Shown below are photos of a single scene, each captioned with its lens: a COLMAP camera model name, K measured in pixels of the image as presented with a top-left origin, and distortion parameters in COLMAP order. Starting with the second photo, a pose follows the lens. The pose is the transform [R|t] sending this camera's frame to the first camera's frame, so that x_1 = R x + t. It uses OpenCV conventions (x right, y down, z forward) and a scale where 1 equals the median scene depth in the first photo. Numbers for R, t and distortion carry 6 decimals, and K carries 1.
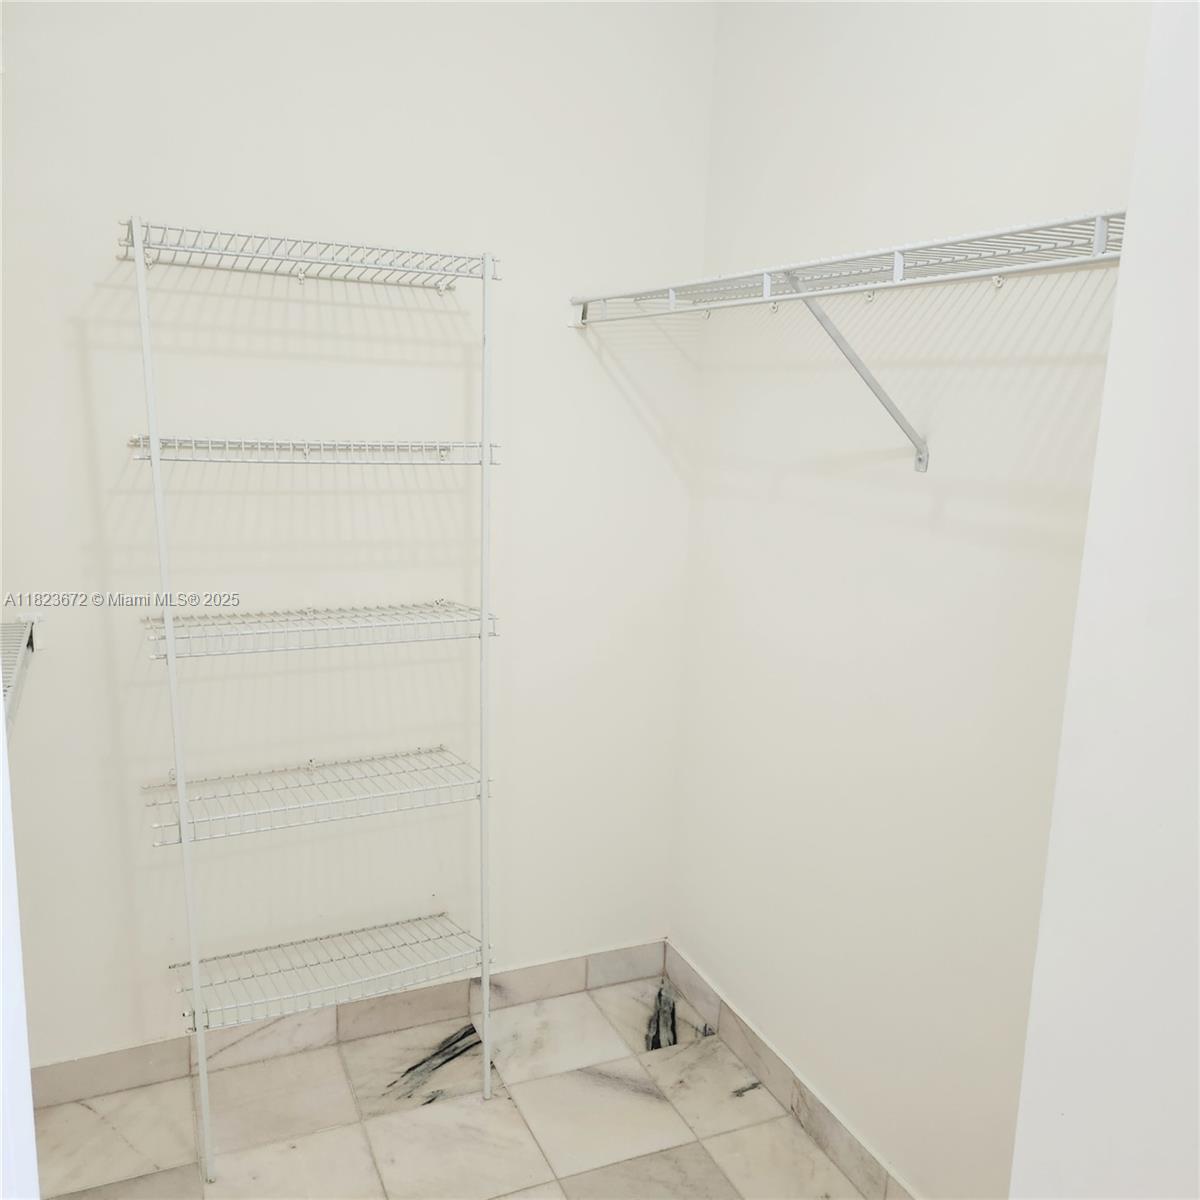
lens RADIAL K [[1077.7, 0, 621.8], [0, 1077.7, 606.8], [0, 0, 1]] dist [0.089046, -0.083818]
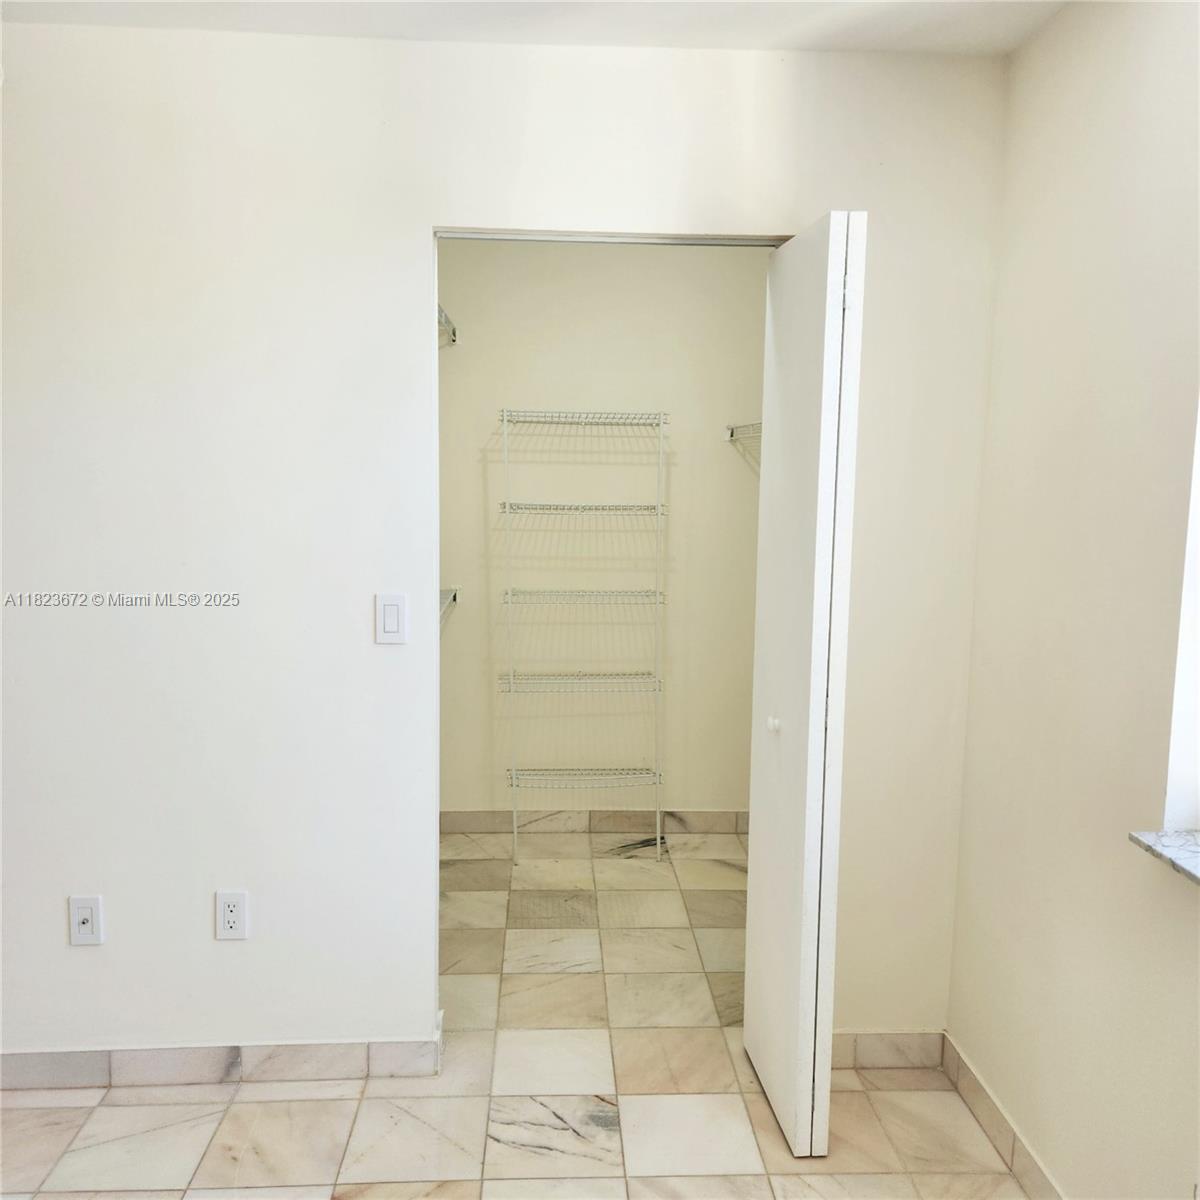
lens RADIAL K [[1077.7, 0, 609.6], [0, 1077.7, 592.7], [0, 0, 1]] dist [0.089046, -0.083818]
pose [[0.930802, 0.022542, -0.364827, 0.452718], [-0.053143, 0.995837, -0.074057, 0.142542], [0.361639, 0.088321, 0.928125, -0.750526]]
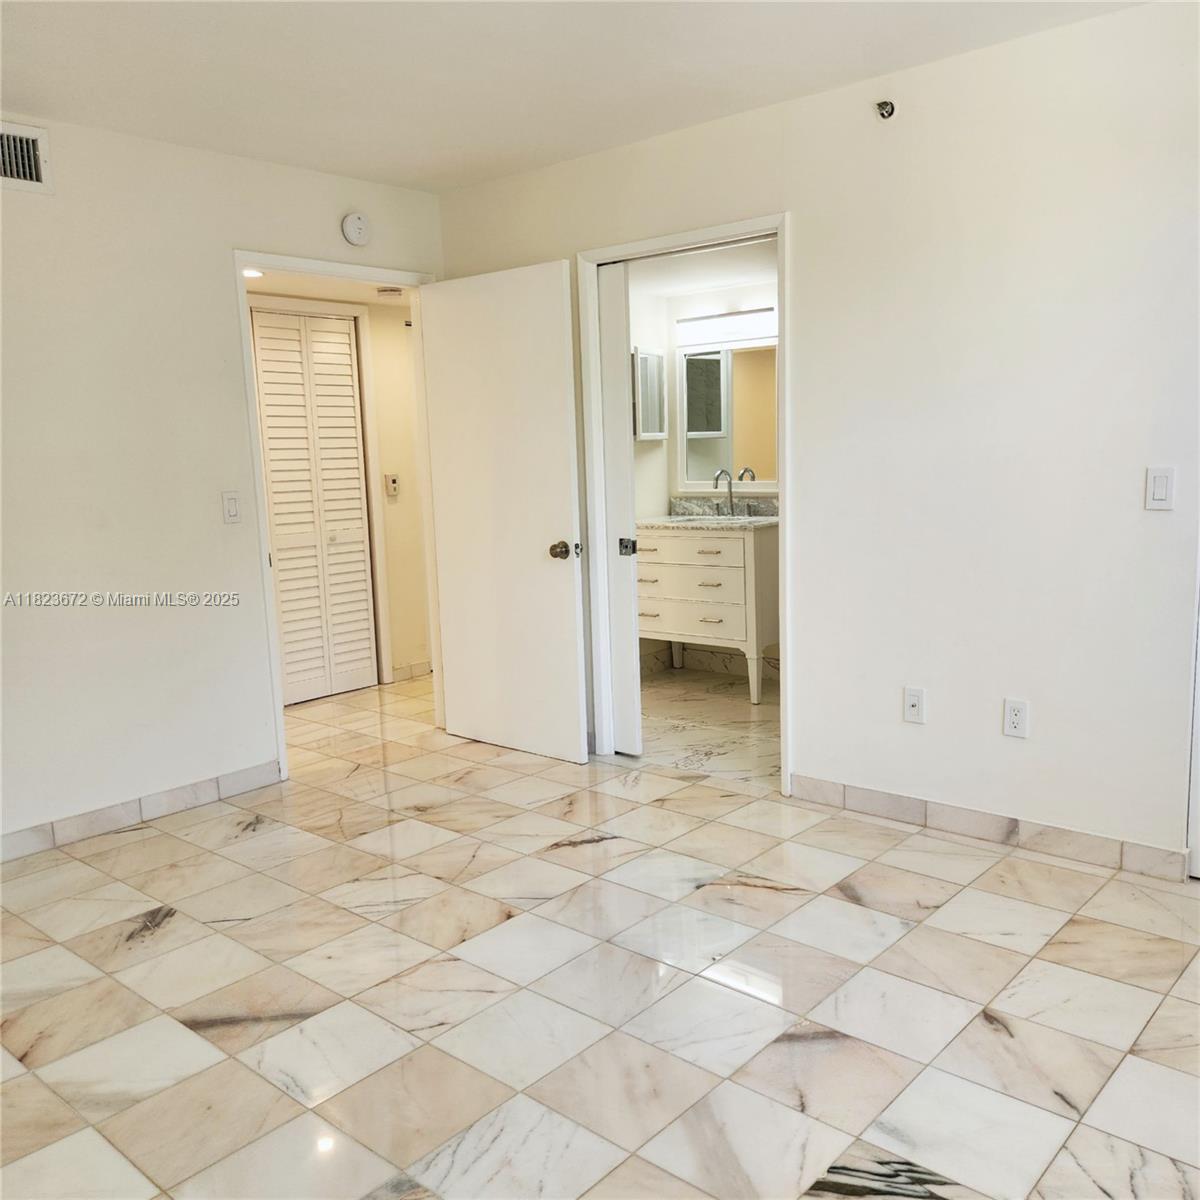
lens RADIAL K [[1077.7, 0, 606.1], [0, 1077.7, 611.3], [0, 0, 1]] dist [0.089046, -0.083818]
pose [[0.407088, 0.094431, -0.908494, 1.022357], [-0.132934, 0.990176, 0.043355, 0.371339], [0.903664, 0.103121, 0.415642, -1.082060]]
